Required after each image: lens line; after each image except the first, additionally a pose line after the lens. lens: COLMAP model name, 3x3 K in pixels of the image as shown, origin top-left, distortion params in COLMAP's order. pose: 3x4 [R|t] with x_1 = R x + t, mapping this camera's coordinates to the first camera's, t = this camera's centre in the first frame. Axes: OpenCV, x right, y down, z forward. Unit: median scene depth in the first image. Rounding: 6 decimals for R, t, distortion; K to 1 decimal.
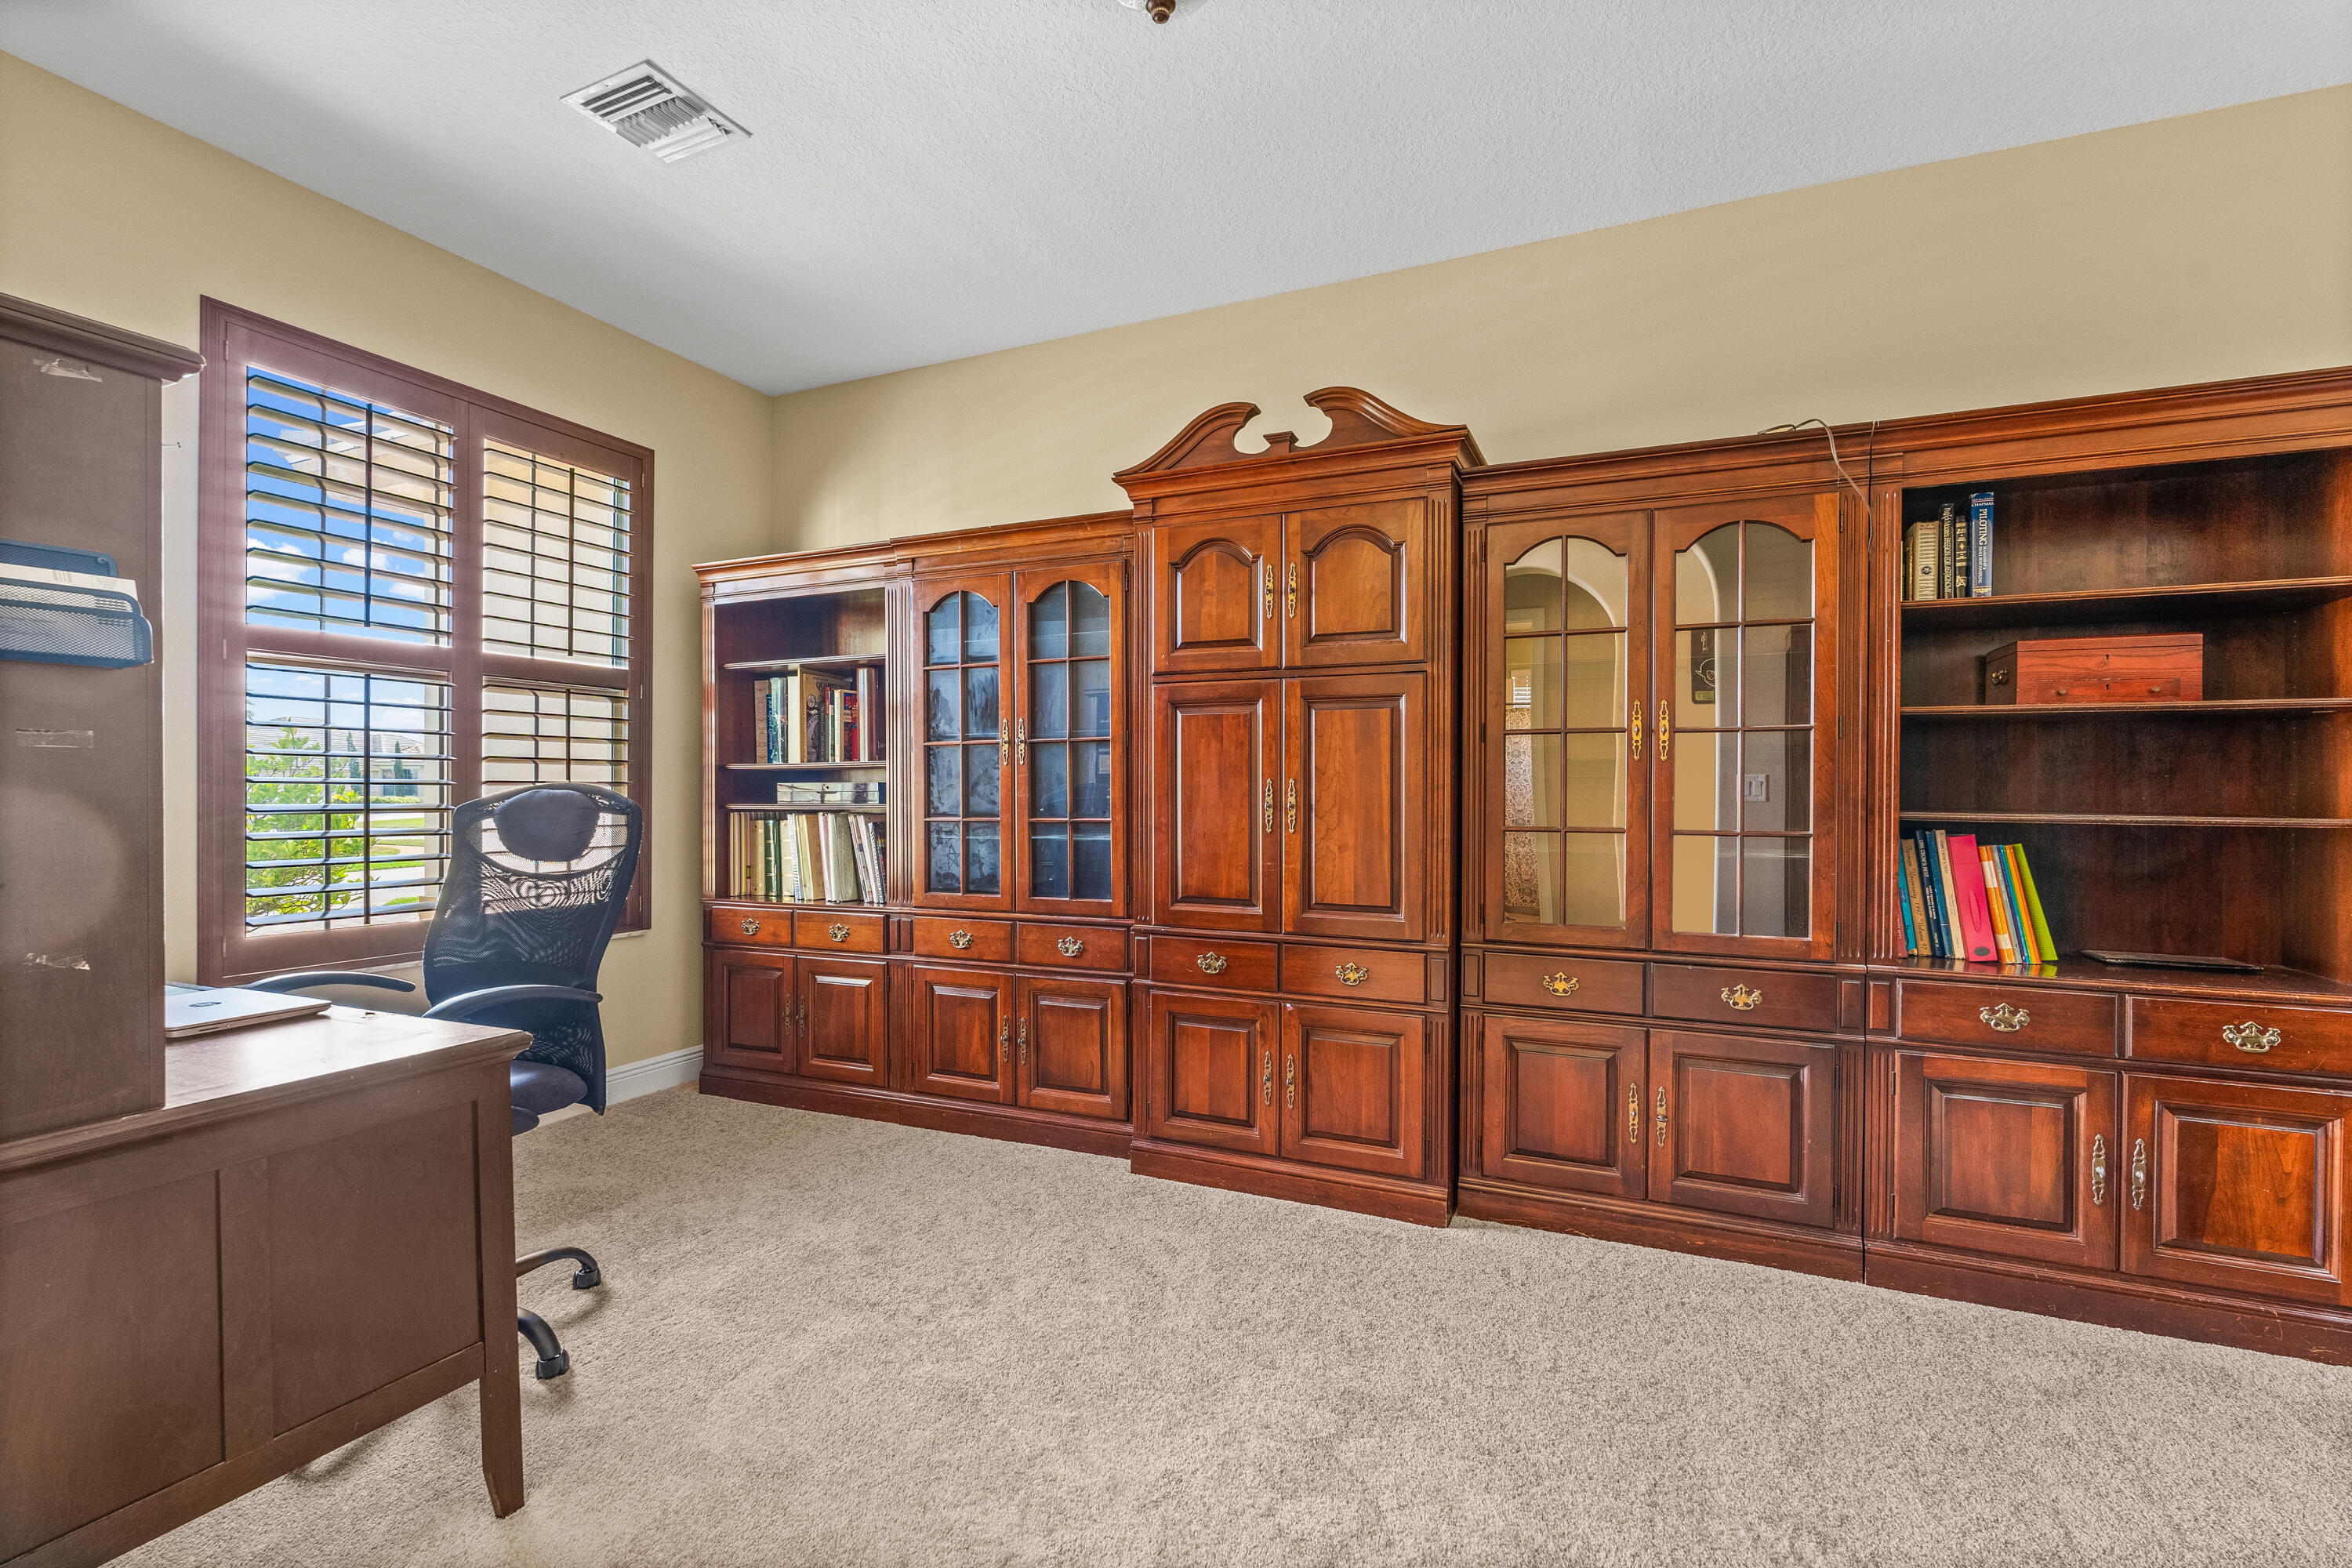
lens RADIAL K [[1050.1, 0, 1174.1], [0, 1050.1, 793.9], [0, 0, 1]] dist [-0.006761, -0.000183]
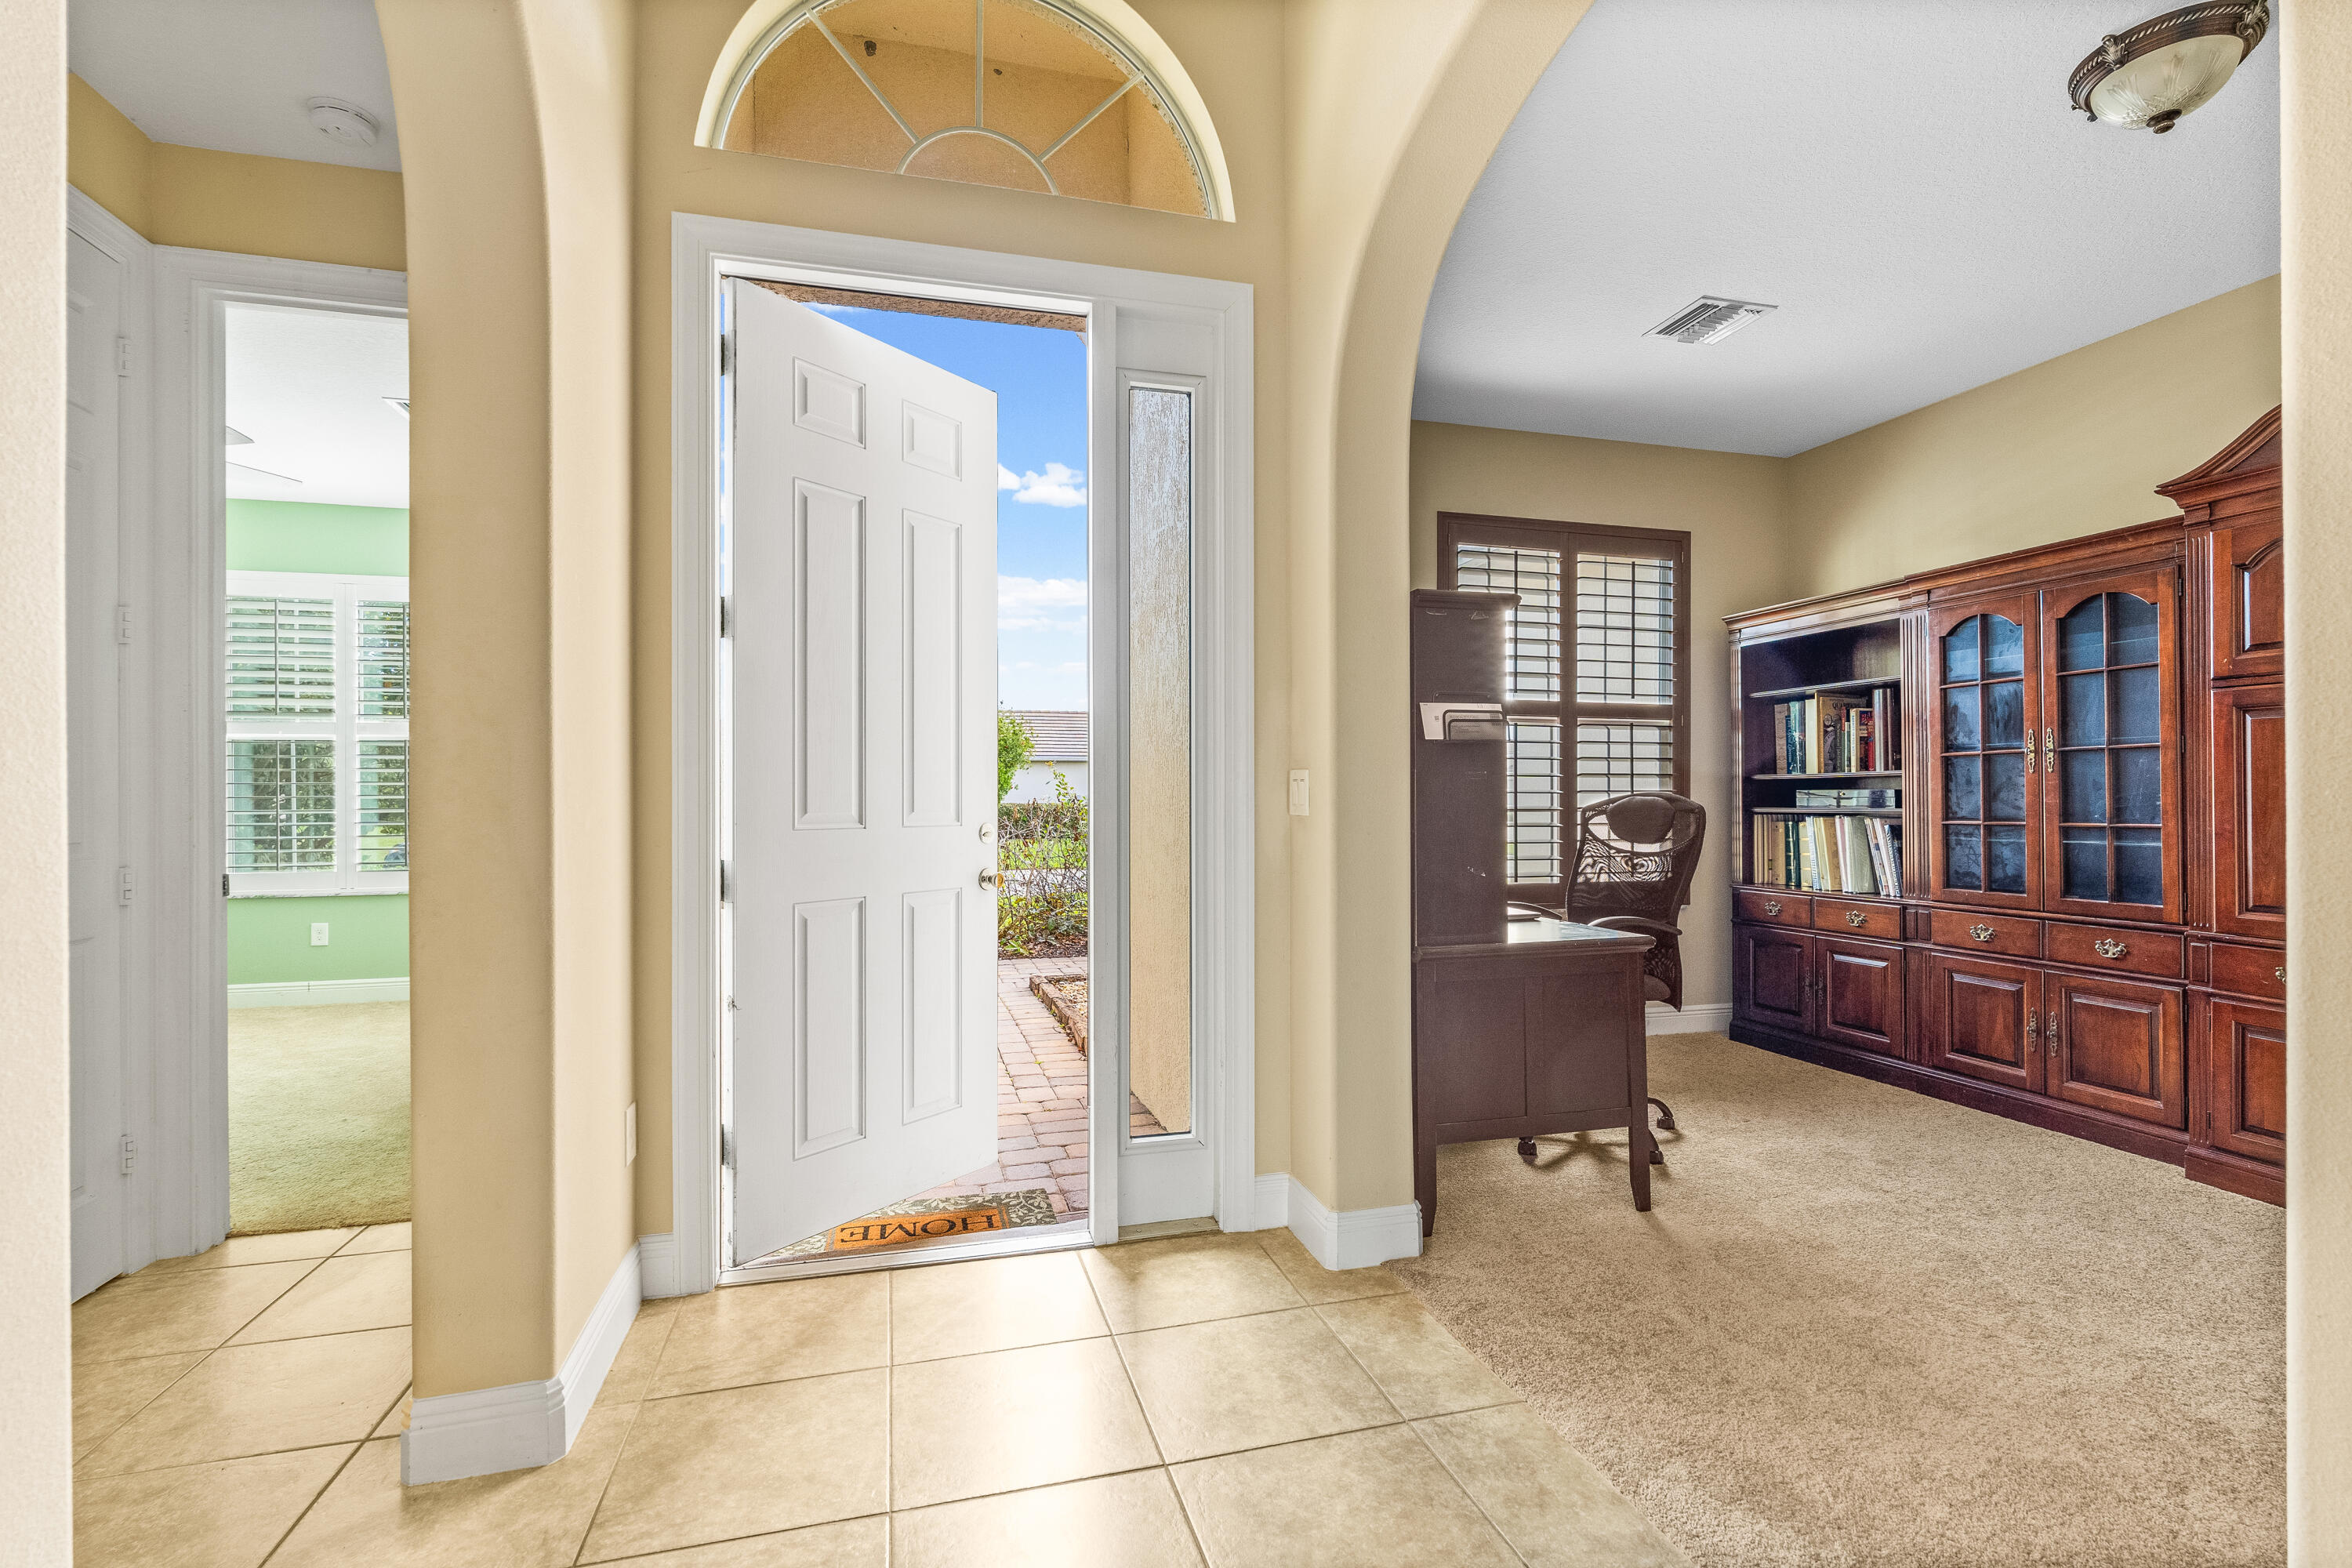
lens RADIAL K [[1050.1, 0, 1177.8], [0, 1050.1, 789.8], [0, 0, 1]] dist [-0.006761, -0.000183]
pose [[0.635619, -0.006258, -0.771978, 0.109849], [-0.001224, 0.999958, -0.009114, 0.000612], [0.772002, 0.006738, 0.635584, -0.351798]]
